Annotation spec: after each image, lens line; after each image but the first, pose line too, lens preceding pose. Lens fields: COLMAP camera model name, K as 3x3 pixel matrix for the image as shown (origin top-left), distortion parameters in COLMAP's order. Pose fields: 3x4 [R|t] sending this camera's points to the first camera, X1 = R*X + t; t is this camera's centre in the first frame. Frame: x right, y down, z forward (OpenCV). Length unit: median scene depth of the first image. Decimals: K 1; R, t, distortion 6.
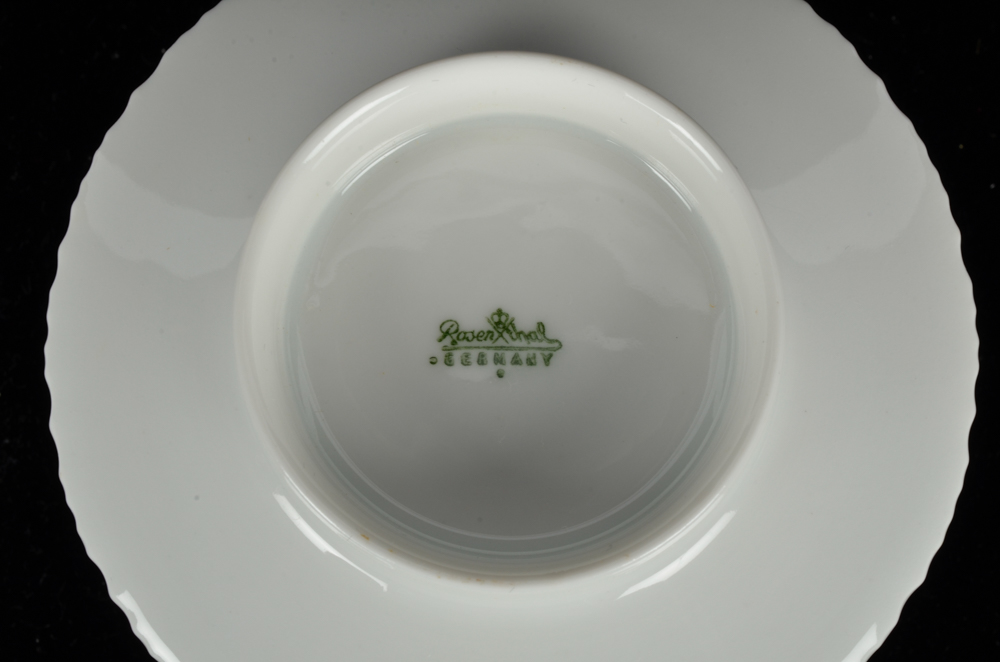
lens RADIAL K [[2566.3, 0, 497.1], [0, 2566.3, 335.3], [0, 0, 1]] dist [-0.044143, 0.000000]
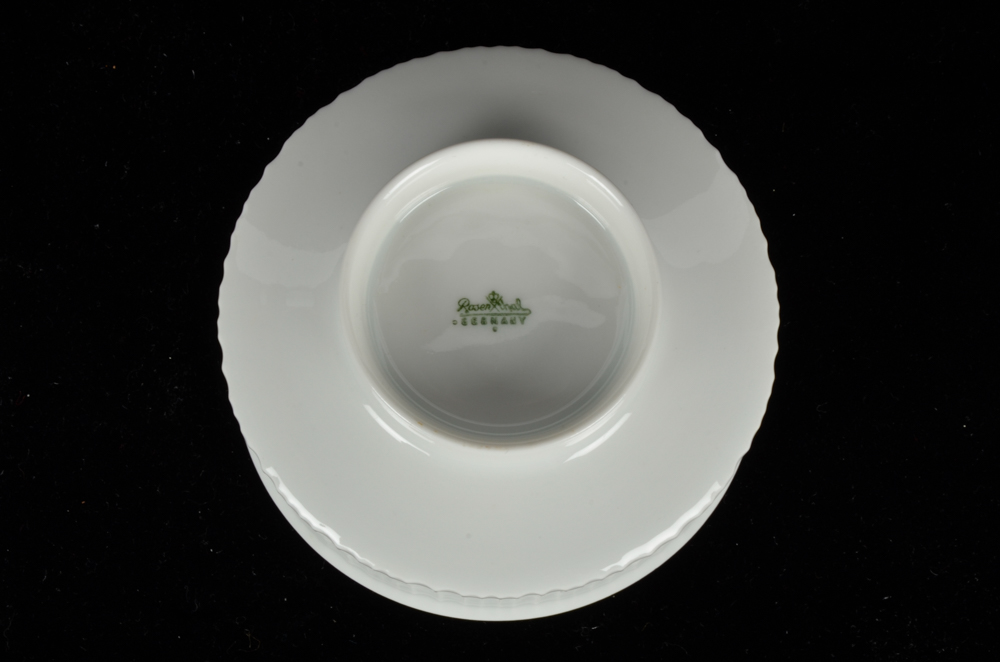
lens RADIAL K [[1801.7, 0, 504.2], [0, 1801.7, 328.2], [0, 0, 1]] dist [-0.165576, 0.000000]
pose [[0.999635, -0.019801, 0.018399, -0.013864], [0.019795, 0.999804, 0.000482, 0.013238], [-0.018405, -0.000117, 0.999831, -0.176315]]
